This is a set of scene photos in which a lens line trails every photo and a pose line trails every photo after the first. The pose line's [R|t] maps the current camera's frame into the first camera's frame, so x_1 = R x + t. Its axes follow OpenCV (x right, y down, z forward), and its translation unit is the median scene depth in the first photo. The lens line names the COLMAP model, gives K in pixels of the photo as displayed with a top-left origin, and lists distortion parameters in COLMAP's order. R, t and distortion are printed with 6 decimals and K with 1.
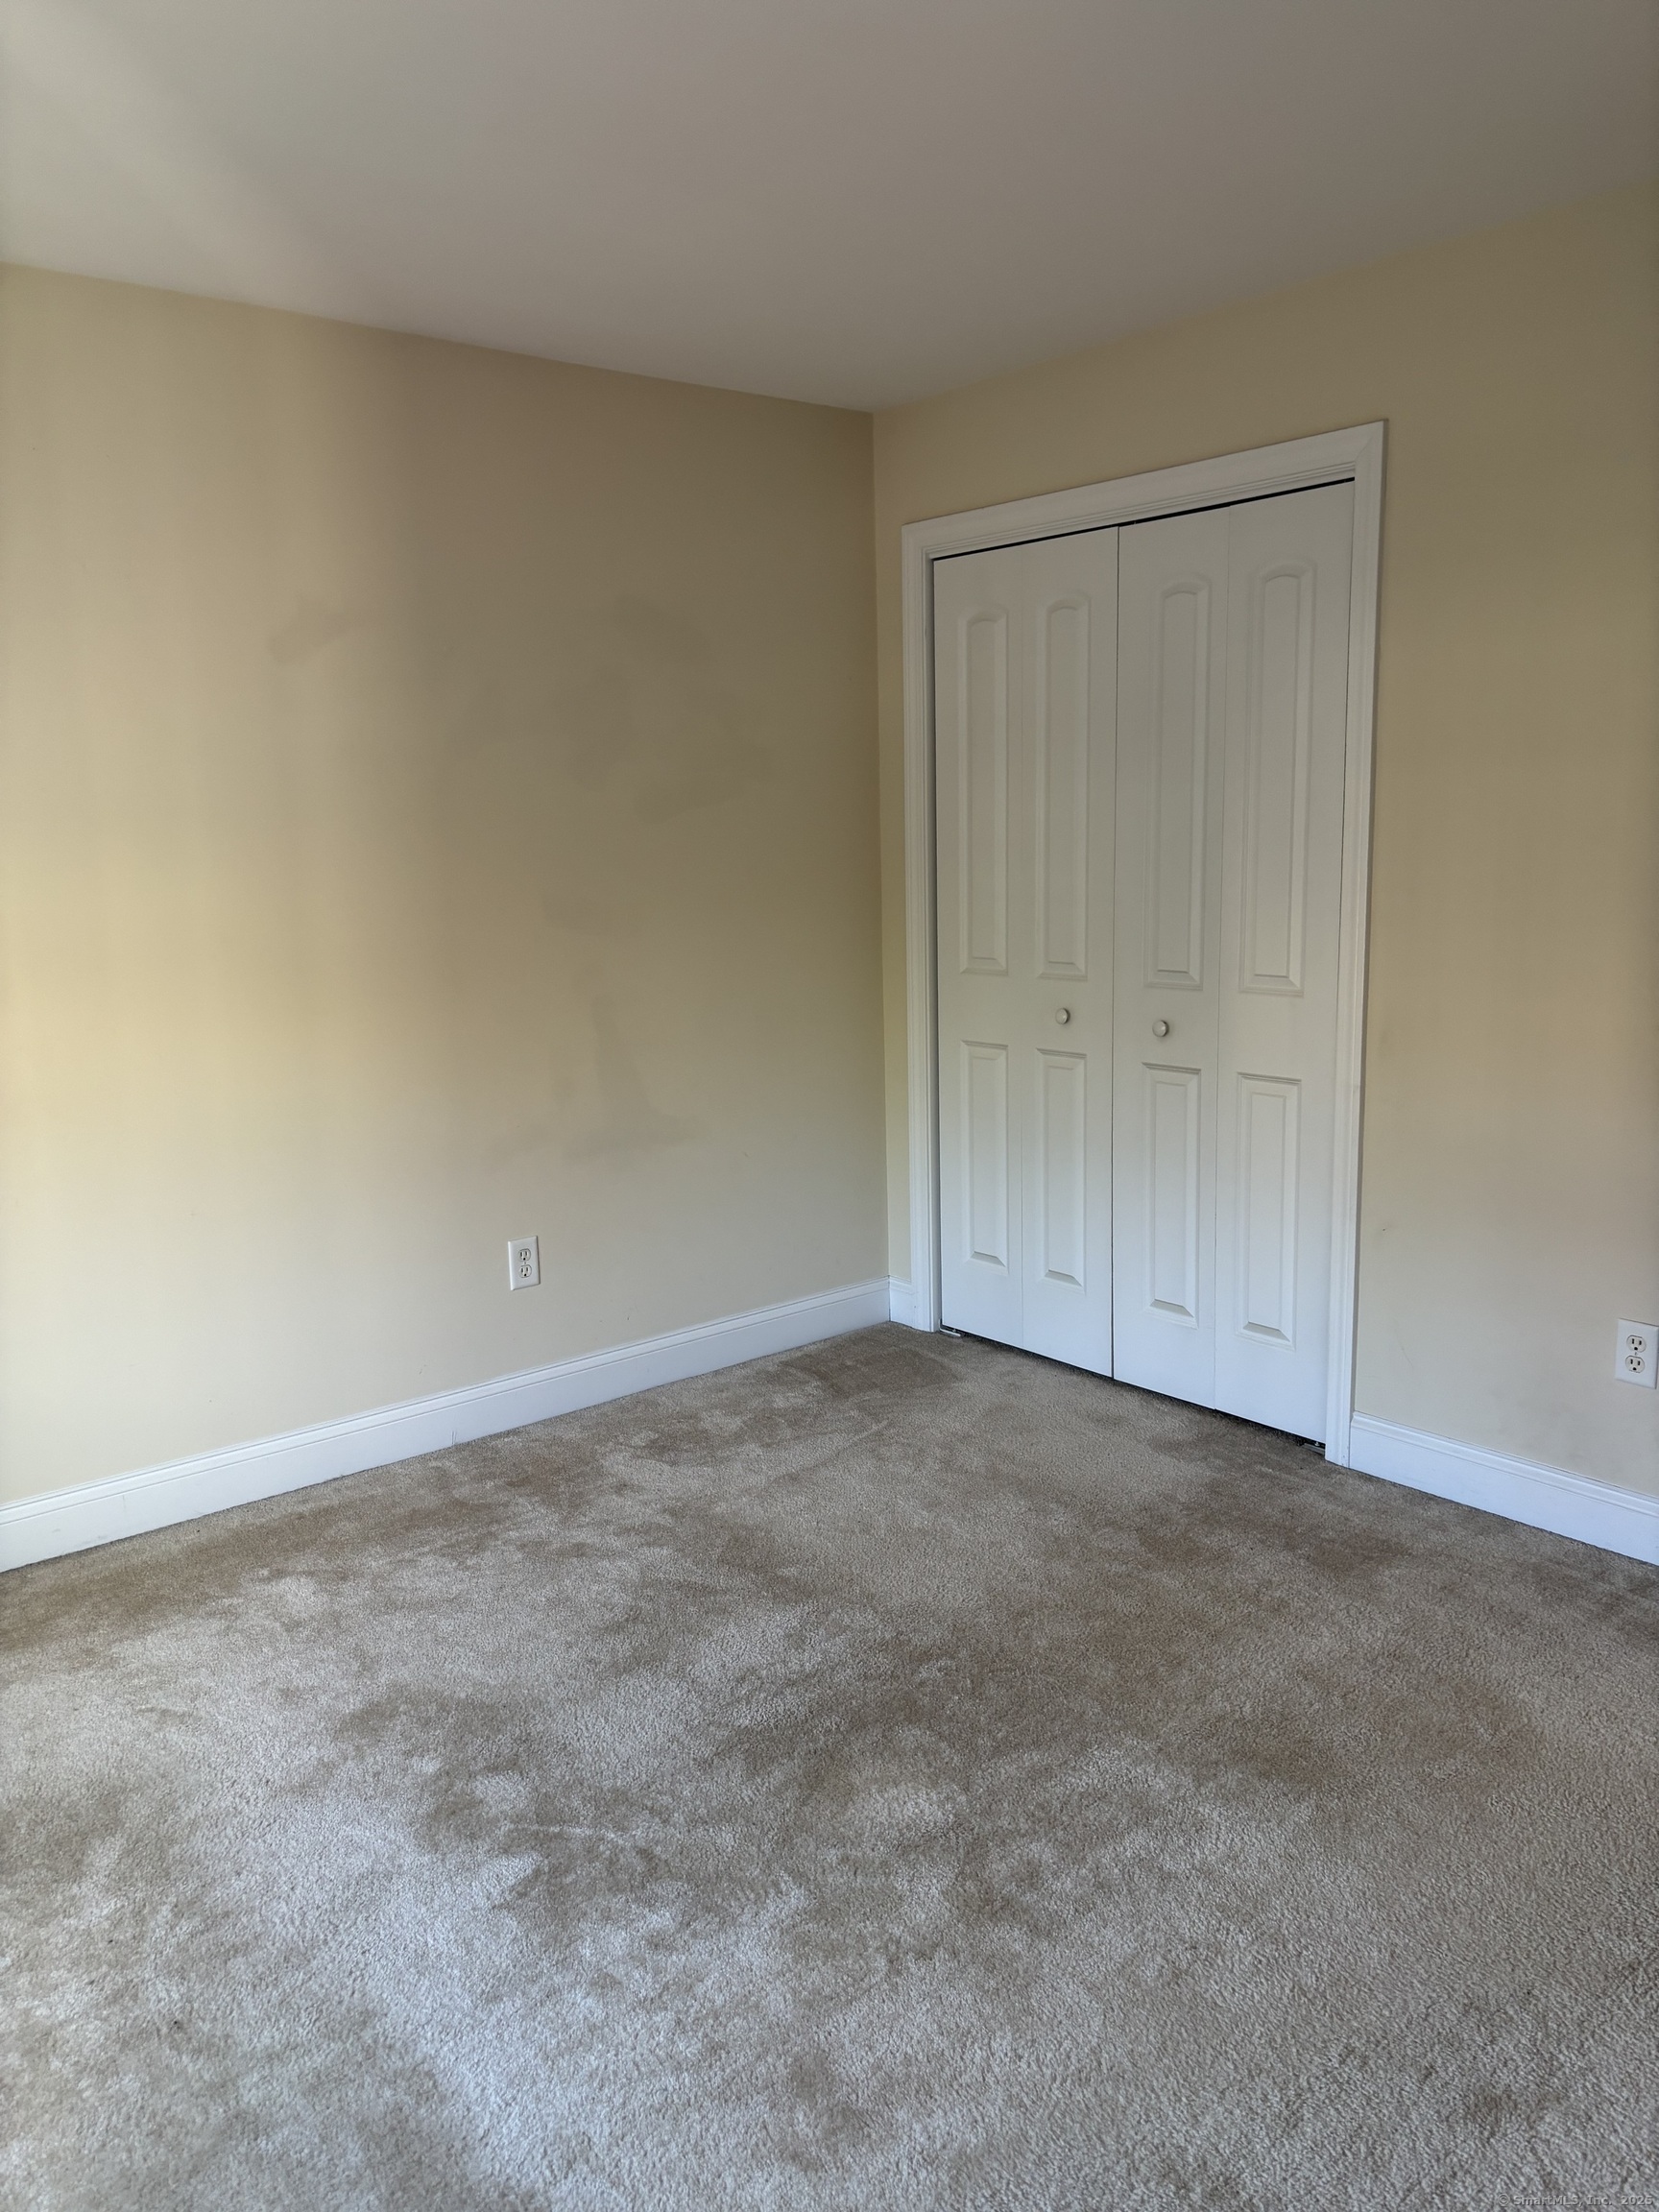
lens RADIAL K [[1674.5, 0, 828.0], [0, 1674.5, 1110.1], [0, 0, 1]] dist [0.063708, -0.068371]
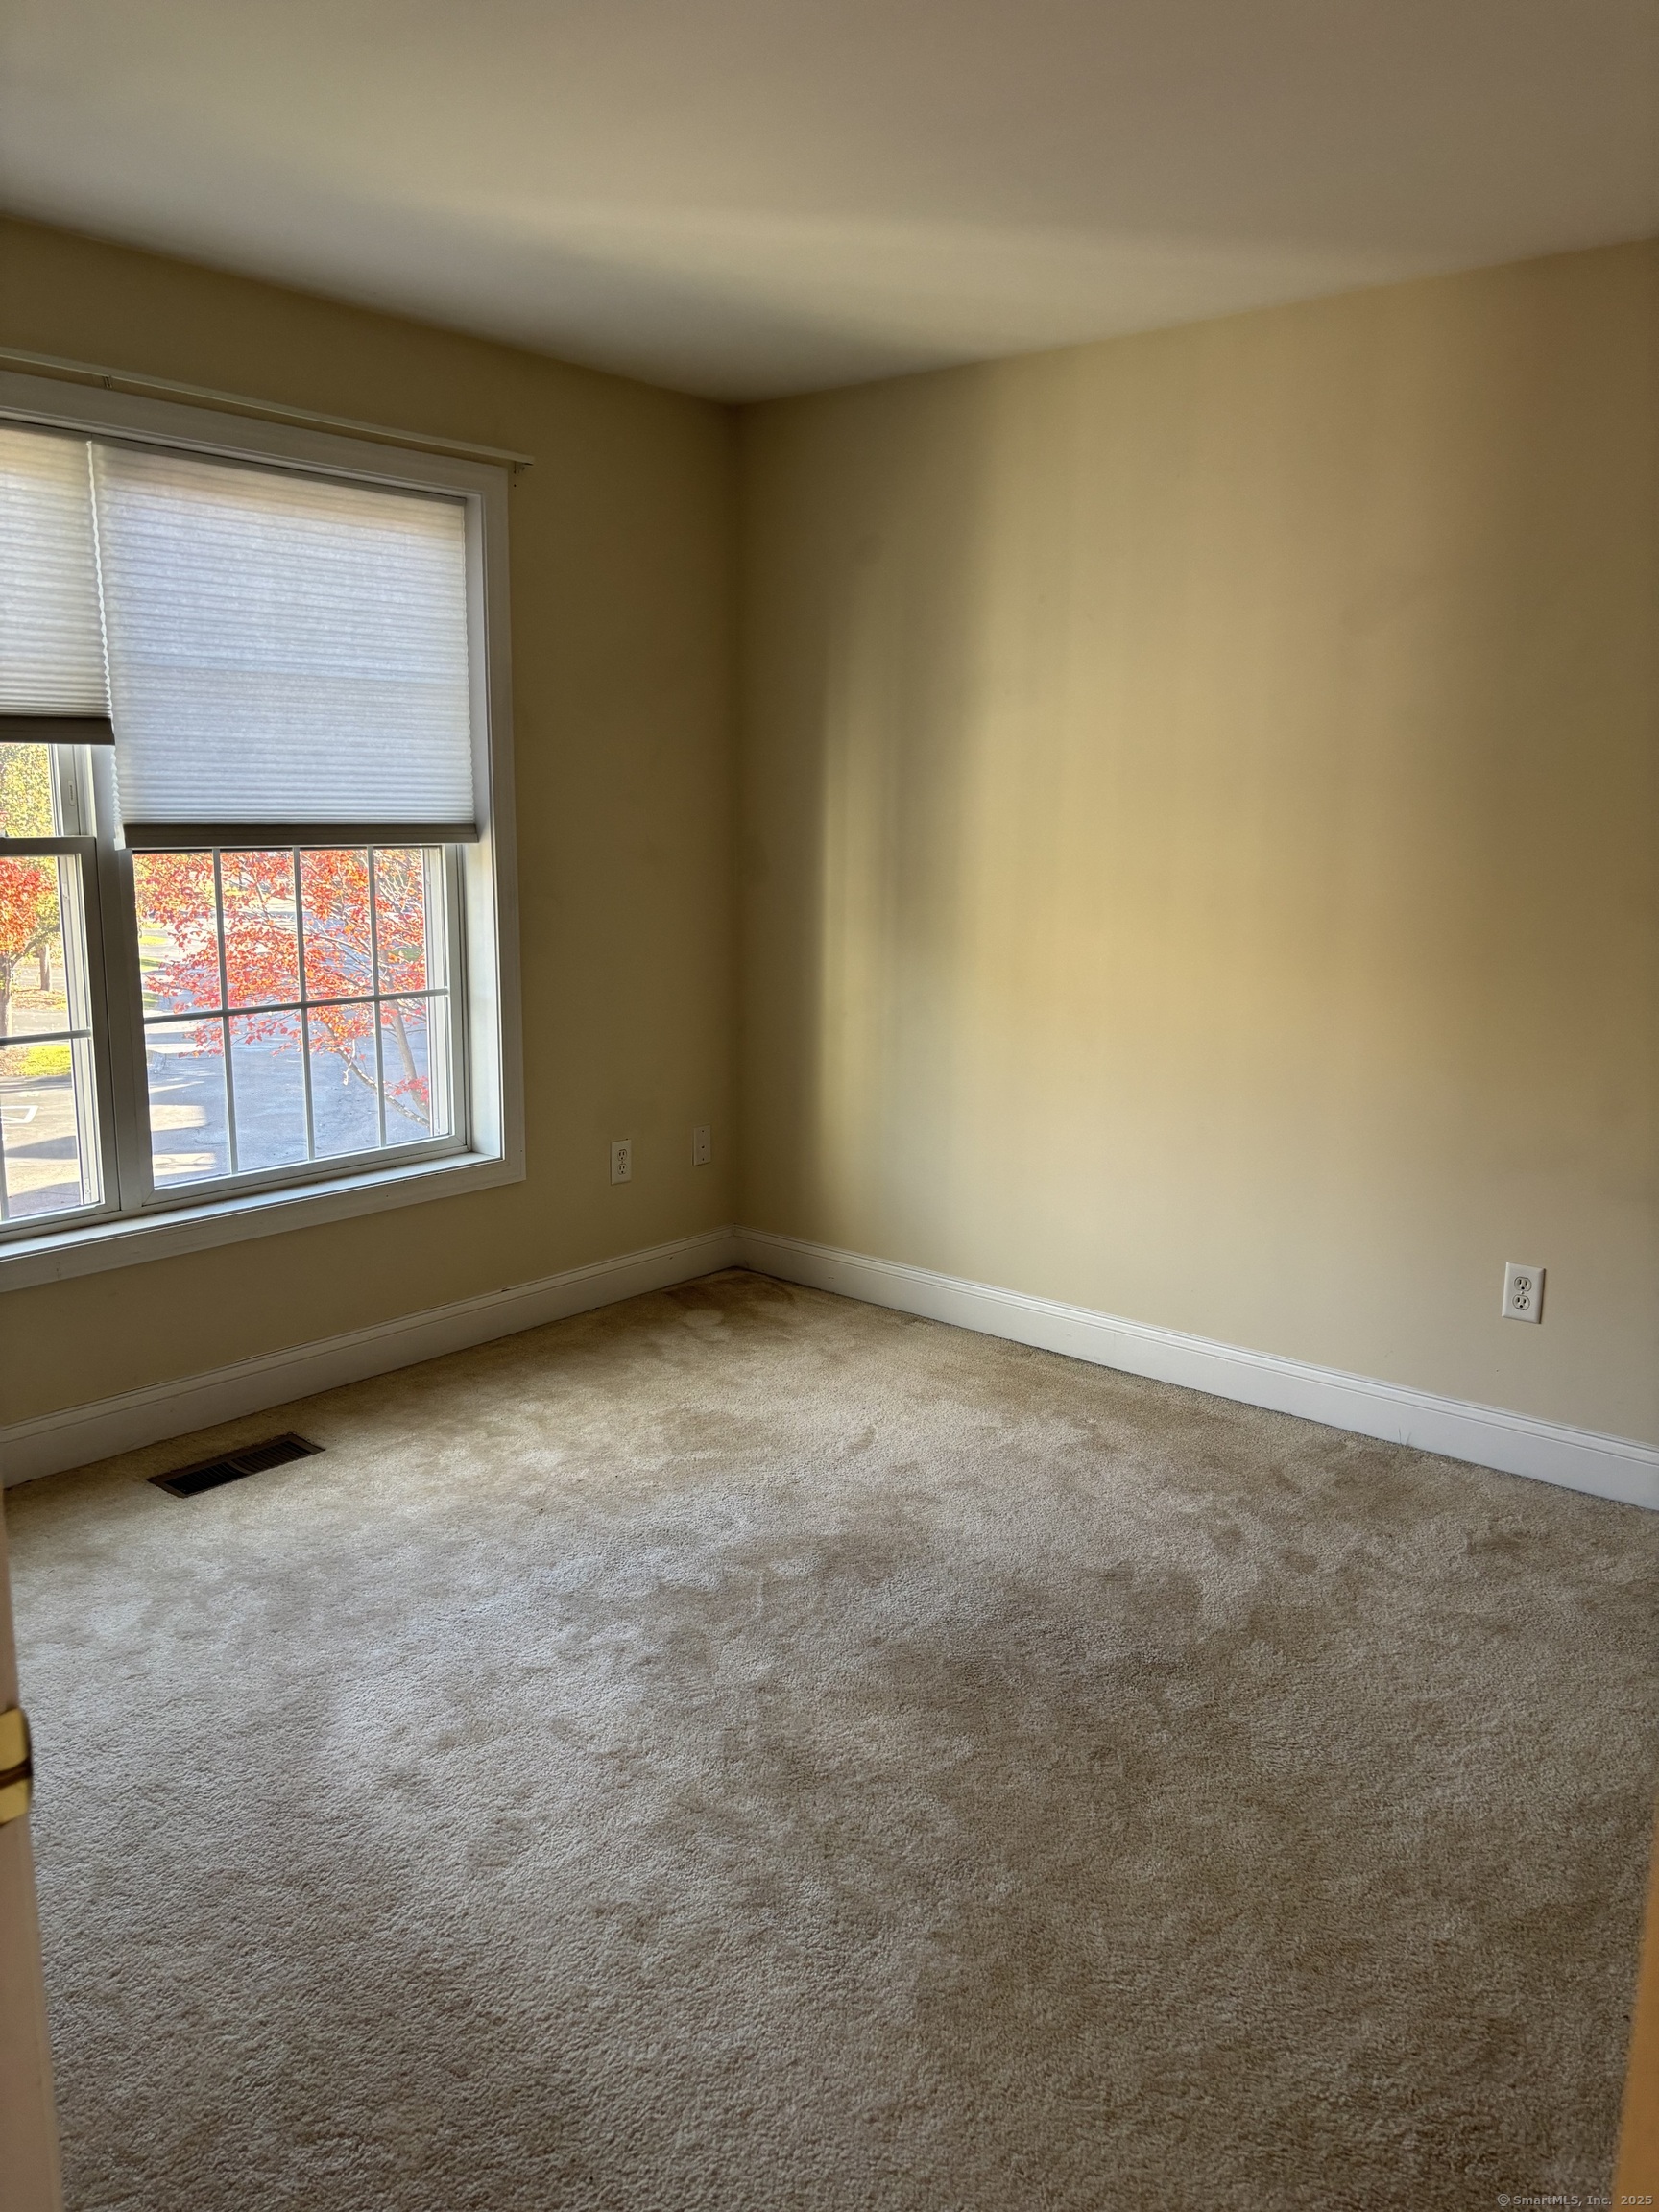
lens RADIAL K [[1674.5, 0, 825.8], [0, 1674.5, 1104.9], [0, 0, 1]] dist [0.063708, -0.068371]
pose [[0.161927, 0.203113, -0.965673, 0.704990], [-0.183652, 0.967694, 0.172743, -0.107029], [0.969563, 0.149376, 0.193998, 0.541066]]
